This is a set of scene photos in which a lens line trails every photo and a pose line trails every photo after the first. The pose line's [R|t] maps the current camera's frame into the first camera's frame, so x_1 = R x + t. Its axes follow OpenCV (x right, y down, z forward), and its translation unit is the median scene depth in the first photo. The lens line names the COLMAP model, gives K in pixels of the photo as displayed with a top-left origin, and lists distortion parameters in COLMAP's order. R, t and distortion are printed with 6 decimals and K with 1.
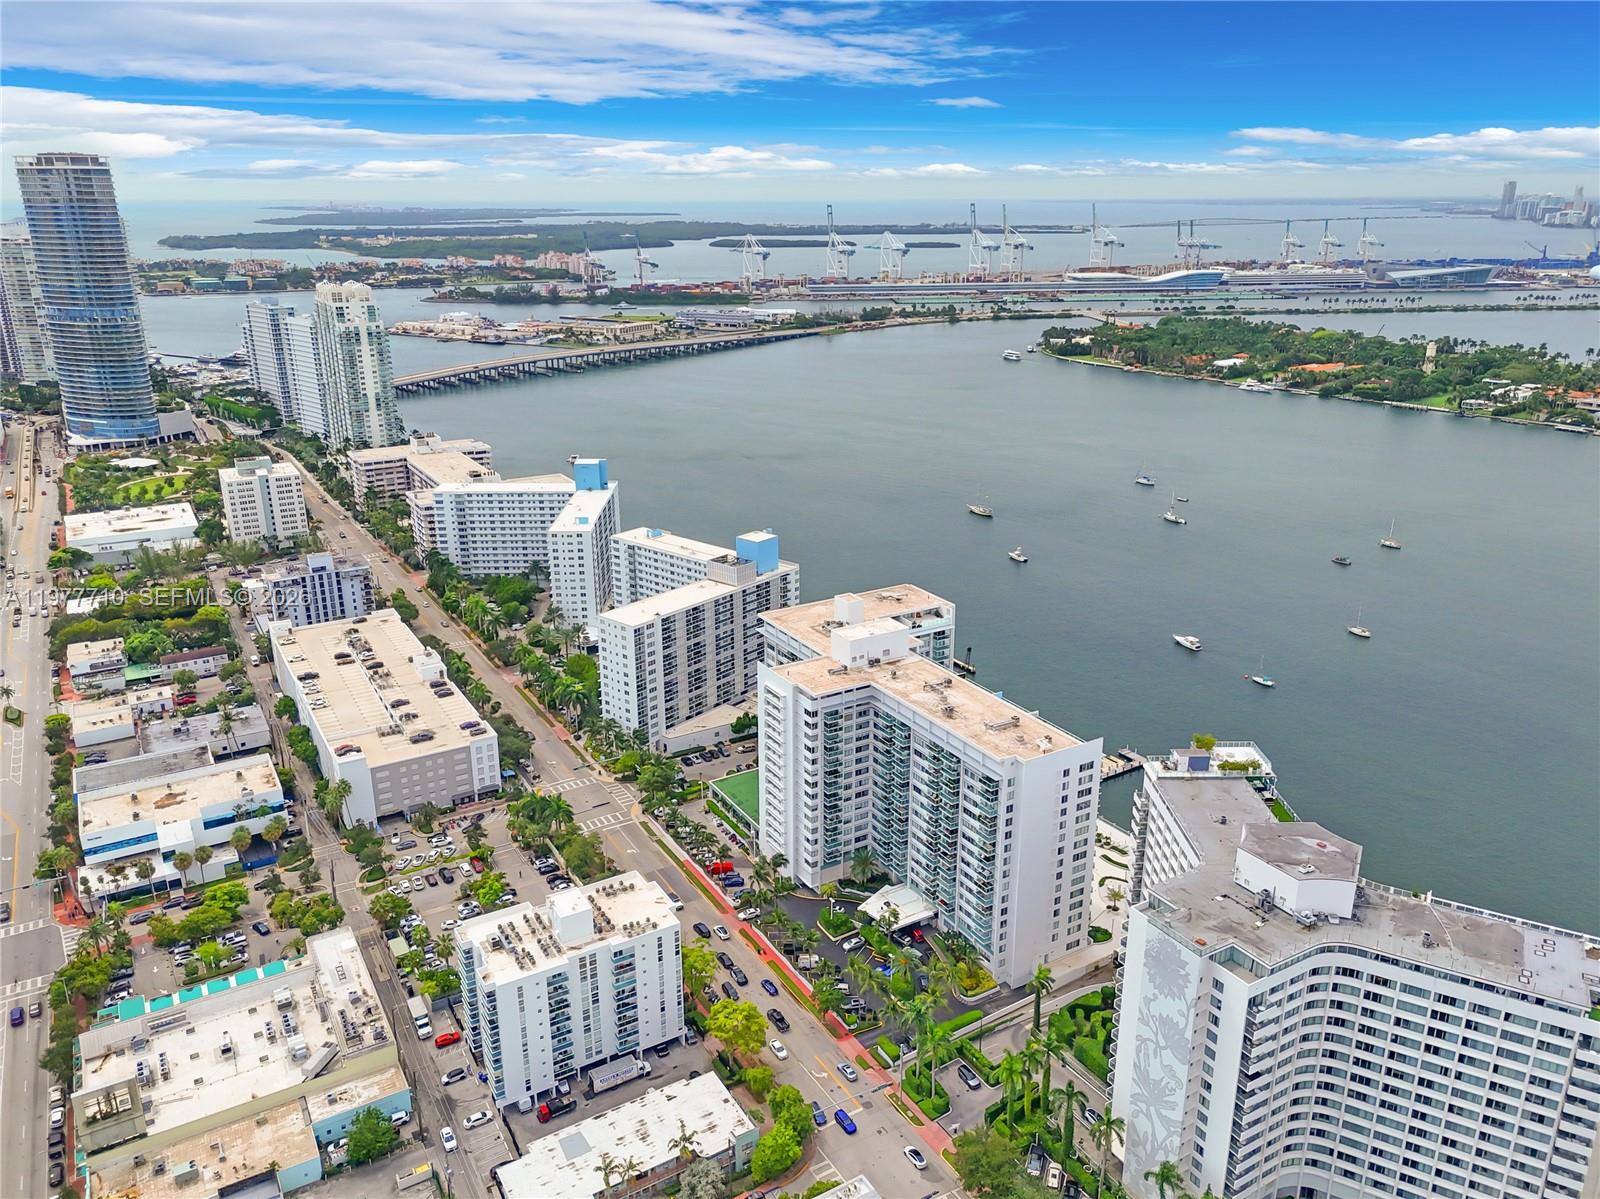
lens RADIAL K [[1186.2, 0, 793.6], [0, 1186.2, 597.0], [0, 0, 1]] dist [0.073878, -0.067851]
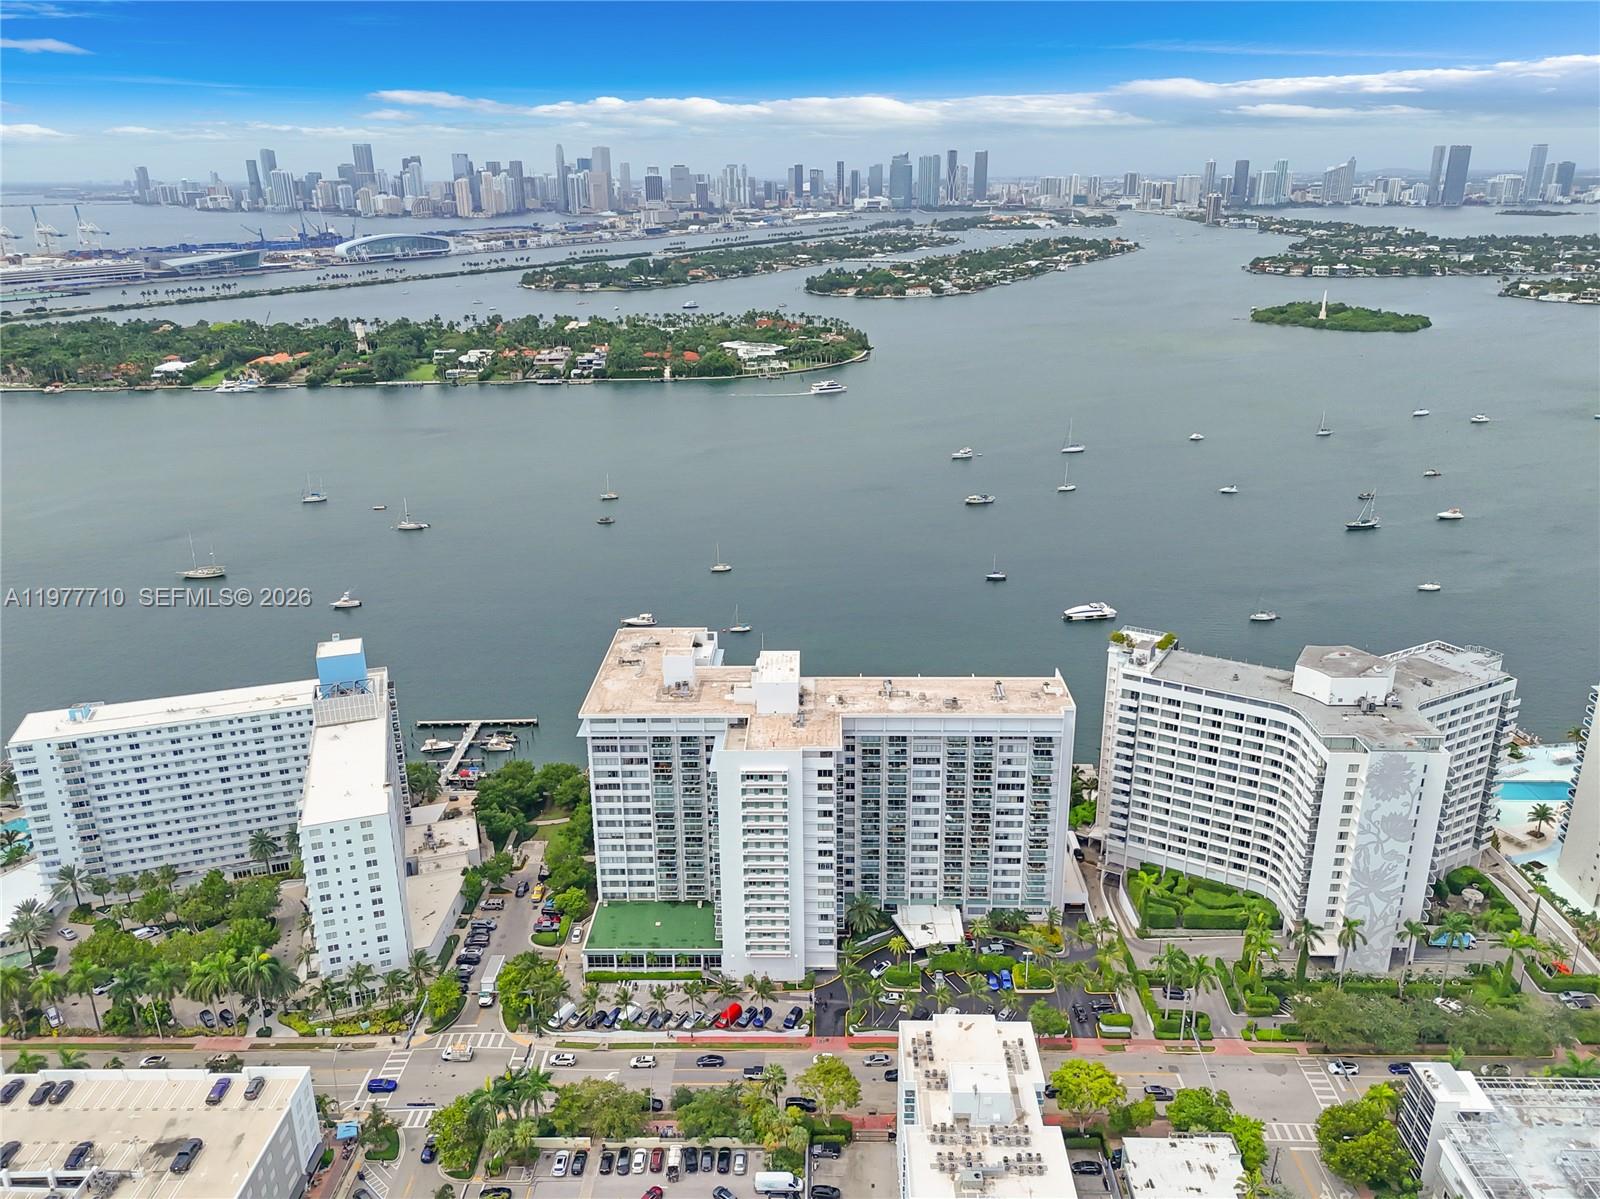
lens RADIAL K [[1163.0, 0, 802.0], [0, 1163.0, 664.3], [0, 0, 1]] dist [0.068487, -0.056496]
pose [[0.518090, -0.334473, 0.787217, -0.181780], [0.282245, 0.935671, 0.211795, -0.046097], [-0.807416, 0.112459, 0.579165, 0.147916]]
